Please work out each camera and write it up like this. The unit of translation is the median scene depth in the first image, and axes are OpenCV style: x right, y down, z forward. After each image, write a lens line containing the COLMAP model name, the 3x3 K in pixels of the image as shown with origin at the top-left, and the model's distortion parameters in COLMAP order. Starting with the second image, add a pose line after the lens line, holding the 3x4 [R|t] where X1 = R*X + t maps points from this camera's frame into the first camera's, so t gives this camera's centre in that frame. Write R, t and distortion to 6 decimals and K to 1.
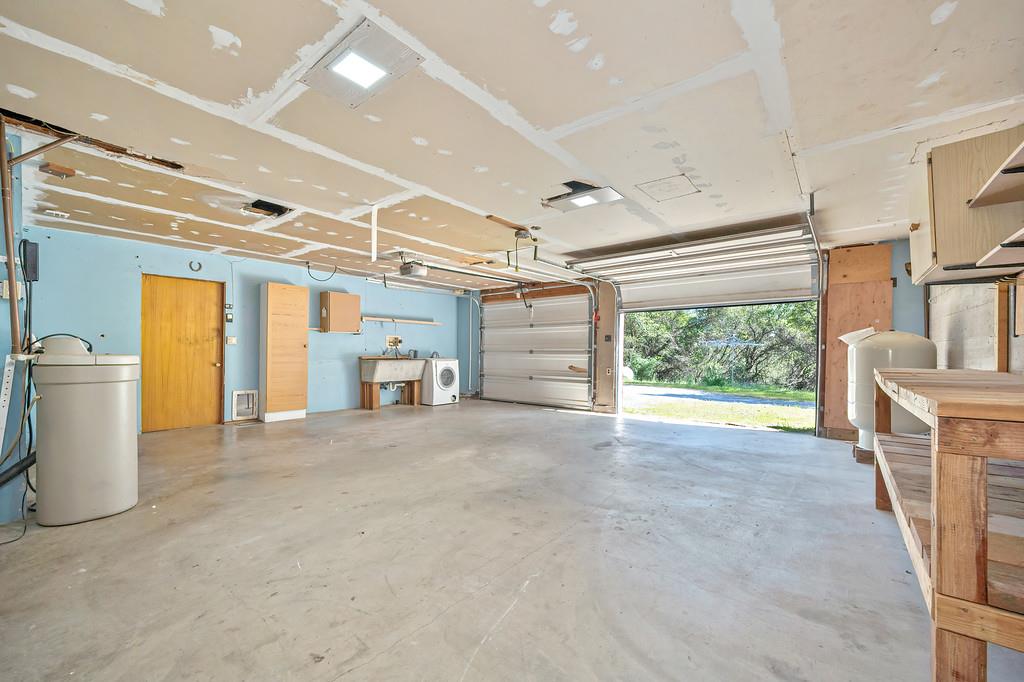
lens RADIAL K [[408.4, 0, 510.6], [0, 408.4, 346.3], [0, 0, 1]] dist [-0.001731, 0.000490]
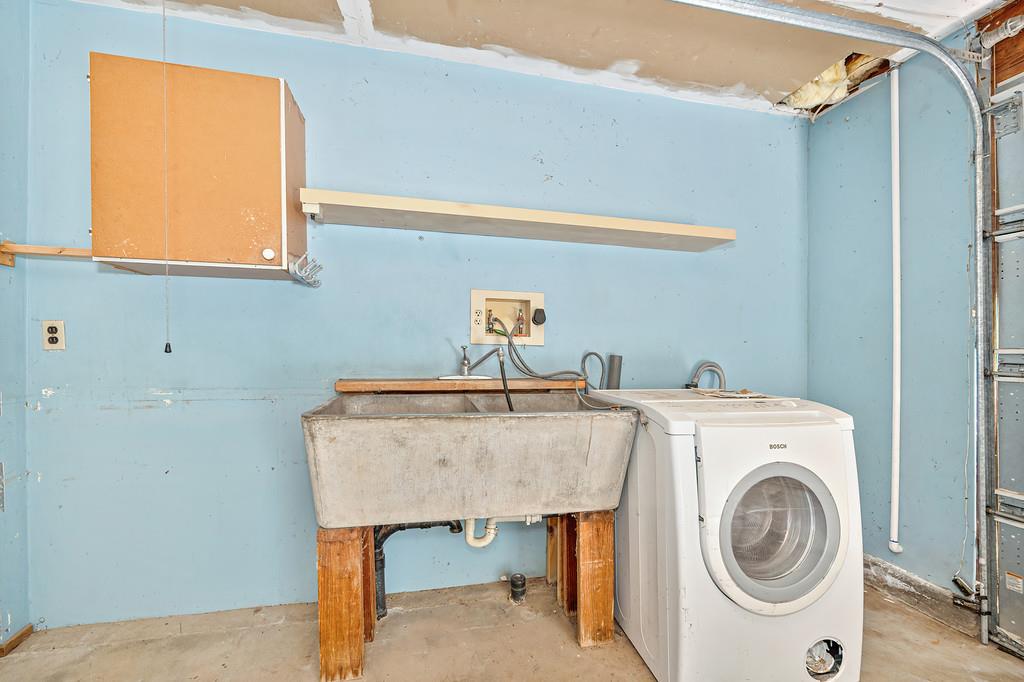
lens RADIAL K [[408.4, 0, 515.2], [0, 408.4, 343.4], [0, 0, 1]] dist [-0.001731, 0.000490]
pose [[0.770724, 0.000426, -0.637169, -0.133665], [0.000574, 0.999999, 0.001363, 0.003038], [0.637169, -0.001416, 0.770723, 0.819812]]
